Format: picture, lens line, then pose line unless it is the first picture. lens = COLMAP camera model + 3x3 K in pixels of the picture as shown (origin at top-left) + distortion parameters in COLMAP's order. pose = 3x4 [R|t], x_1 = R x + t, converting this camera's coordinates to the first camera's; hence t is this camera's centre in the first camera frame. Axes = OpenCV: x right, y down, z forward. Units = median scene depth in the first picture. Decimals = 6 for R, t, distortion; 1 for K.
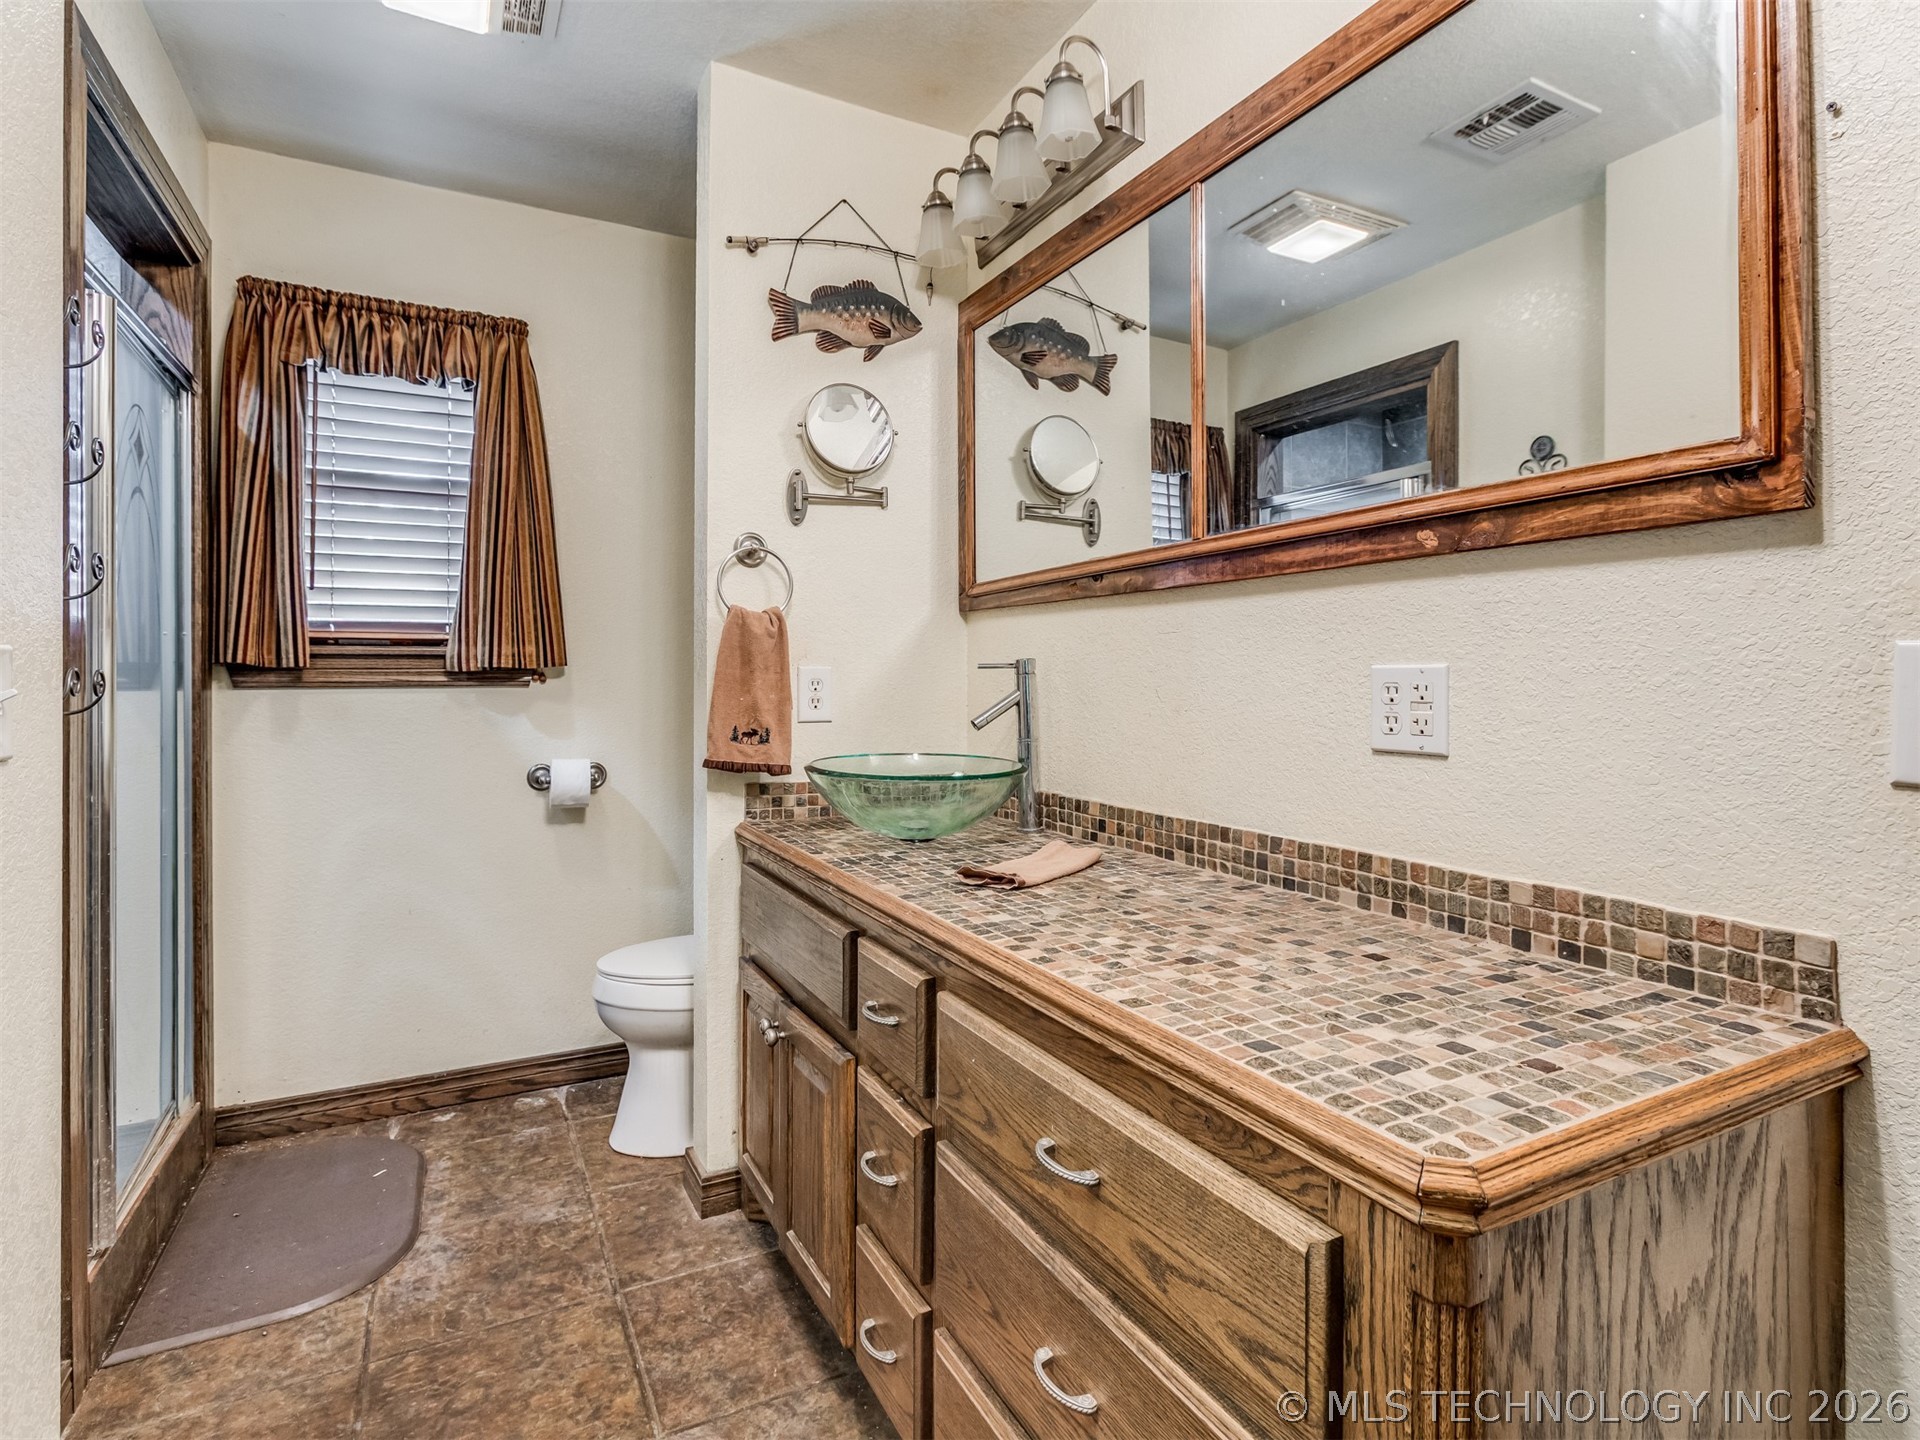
lens RADIAL K [[1015.0, 0, 1001.2], [0, 1015.0, 690.7], [0, 0, 1]] dist [-0.026805, 0.016028]
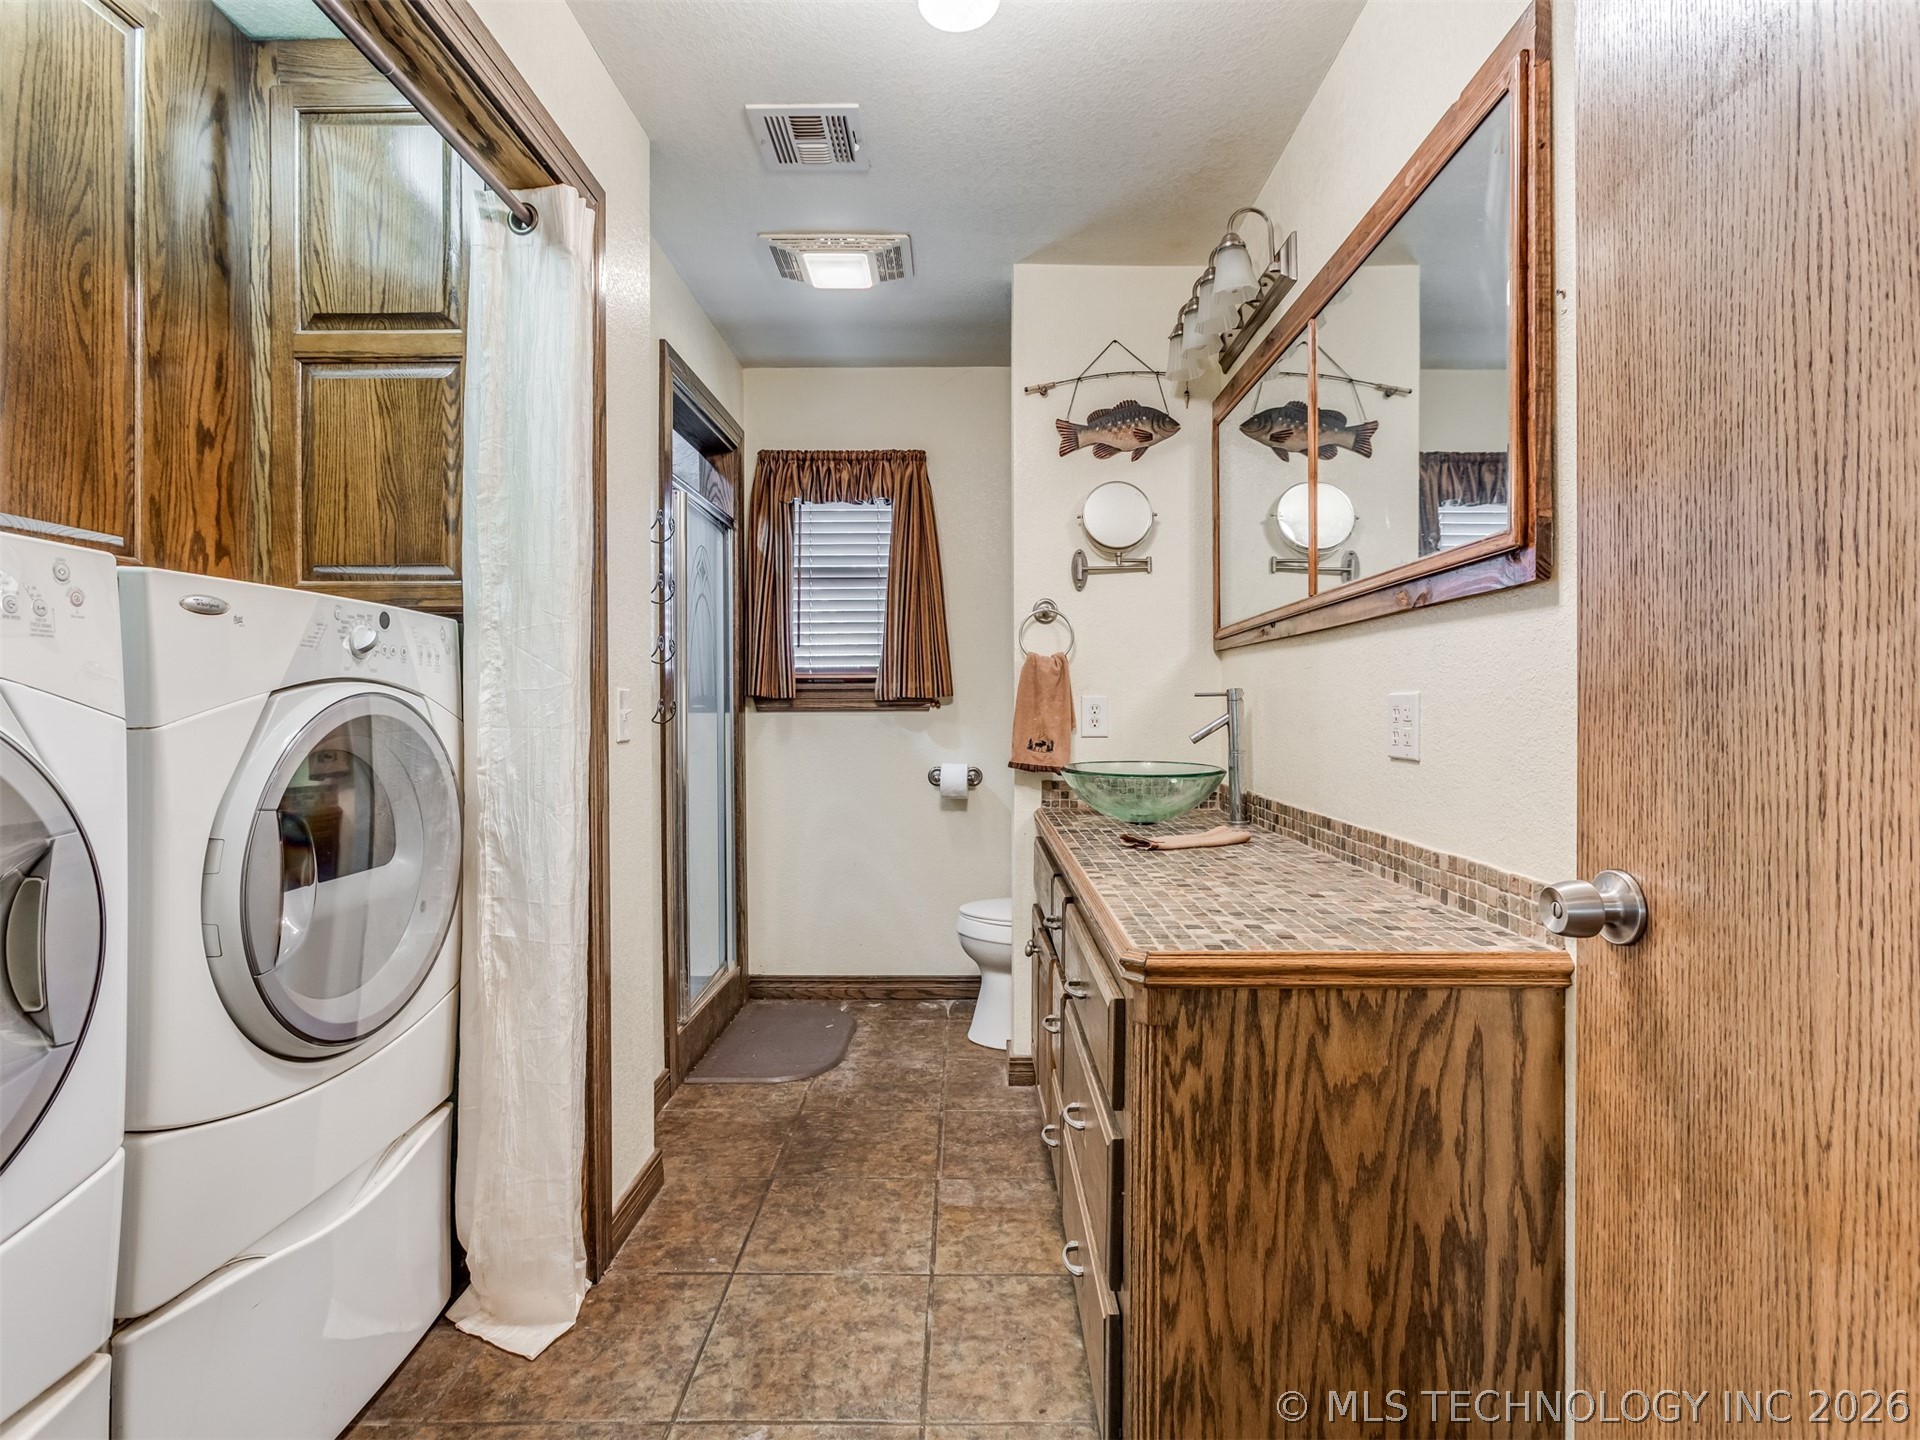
lens RADIAL K [[998.5, 0, 963.5], [0, 998.5, 749.4], [0, 0, 1]] dist [-0.041067, -0.000067]
pose [[0.876584, 0.019800, -0.480842, 0.284225], [-0.004944, 0.999471, 0.032142, 0.005353], [0.481224, -0.025798, 0.876218, -0.225657]]
